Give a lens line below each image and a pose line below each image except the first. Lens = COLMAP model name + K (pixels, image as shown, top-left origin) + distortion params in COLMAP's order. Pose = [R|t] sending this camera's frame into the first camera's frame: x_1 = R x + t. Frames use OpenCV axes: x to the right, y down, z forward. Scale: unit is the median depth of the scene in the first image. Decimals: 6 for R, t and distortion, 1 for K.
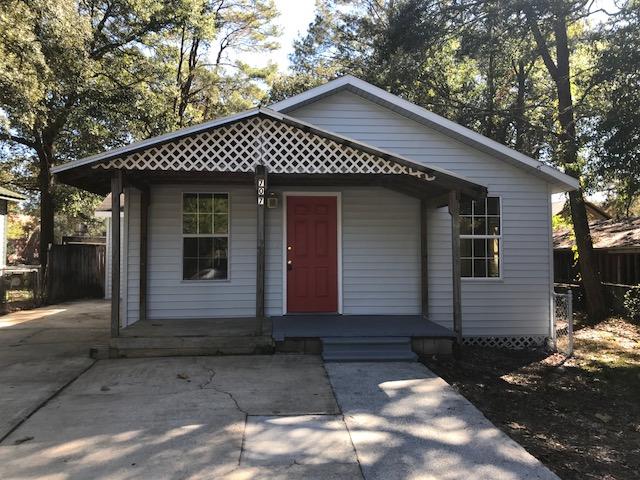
lens RADIAL K [[526.1, 0, 320.8], [0, 526.1, 236.7], [0, 0, 1]] dist [0.028720, -0.026908]
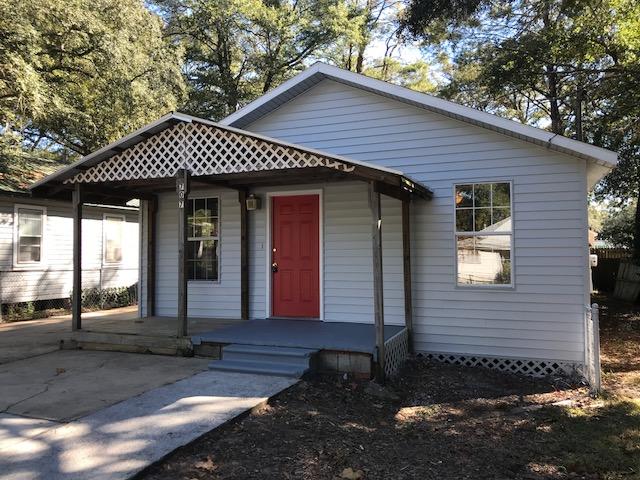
lens RADIAL K [[526.1, 0, 320.2], [0, 526.1, 241.4], [0, 0, 1]] dist [0.028720, -0.026908]
pose [[0.894361, -0.017708, -0.446995, 0.562208], [0.021816, 0.999754, 0.004043, 0.004387], [0.446814, -0.013368, 0.894527, 0.209078]]
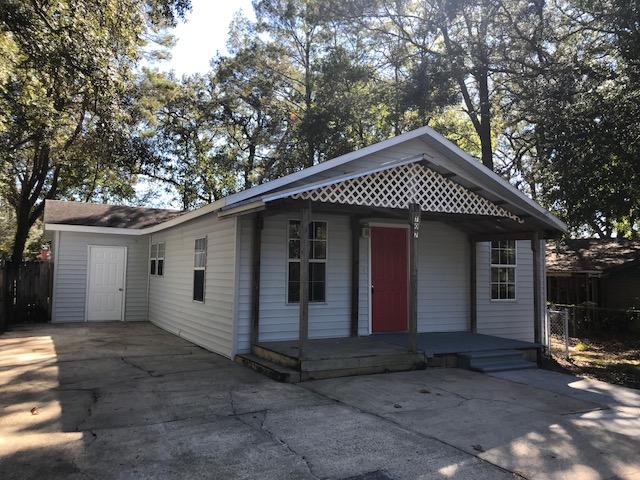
lens RADIAL K [[526.1, 0, 317.7], [0, 526.1, 237.3], [0, 0, 1]] dist [0.028720, -0.026908]
pose [[0.929697, 0.036146, 0.366548, -0.717173], [-0.026603, 0.999164, -0.031056, -0.020947], [-0.367364, 0.019121, 0.929881, 0.013891]]
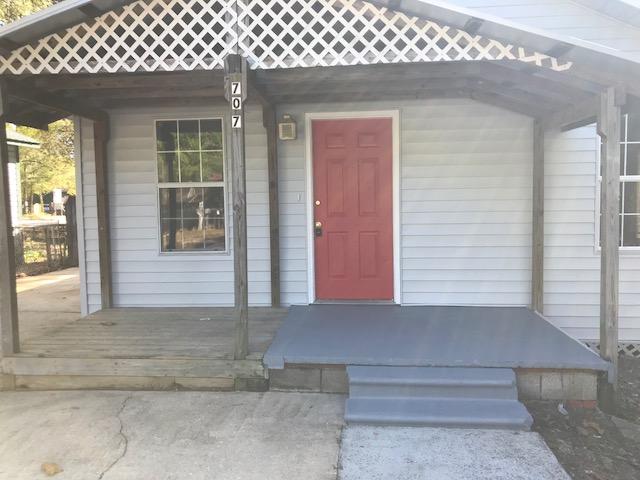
lens RADIAL K [[526.1, 0, 319.2], [0, 526.1, 239.1], [0, 0, 1]] dist [0.028720, -0.026908]
pose [[0.986155, -0.001625, -0.165817, 0.061647], [0.019701, 0.994018, 0.107426, -0.003043], [0.164651, -0.109206, 0.980288, 0.448273]]
